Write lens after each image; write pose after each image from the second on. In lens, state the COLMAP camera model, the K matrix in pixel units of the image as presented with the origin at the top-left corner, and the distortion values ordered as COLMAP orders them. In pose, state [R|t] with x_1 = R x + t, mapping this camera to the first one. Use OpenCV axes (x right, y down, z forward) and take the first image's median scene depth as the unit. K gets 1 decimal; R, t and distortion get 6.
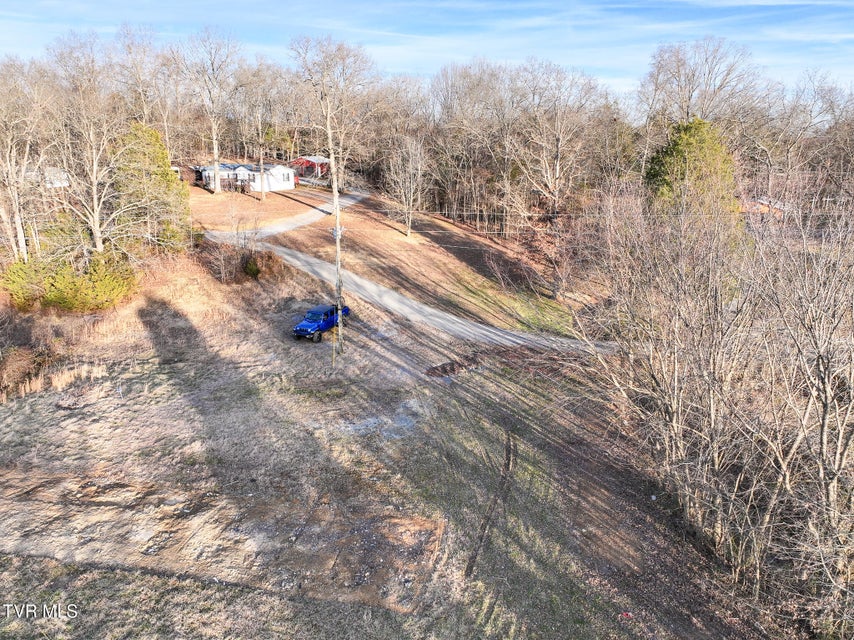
lens RADIAL K [[587.2, 0, 423.3], [0, 587.2, 293.0], [0, 0, 1]] dist [0.009054, 0.003508]
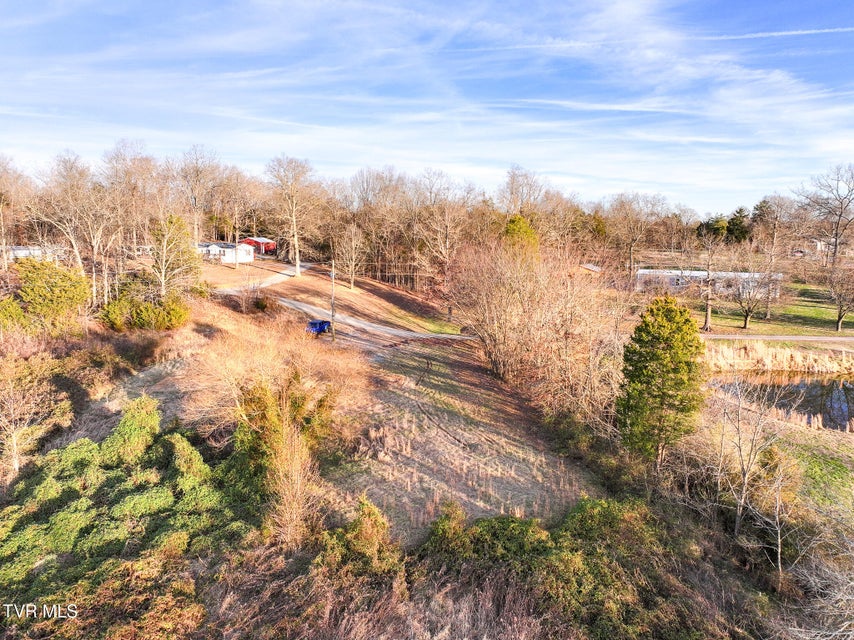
lens RADIAL K [[599.2, 0, 427.0], [0, 599.2, 320.0], [0, 0, 1]] dist [0.008380, -0.003456]
pose [[0.984747, -0.022176, 0.172575, -0.097272], [0.038711, 0.994909, -0.093049, 0.123821], [-0.169633, 0.098310, 0.980592, -0.487799]]
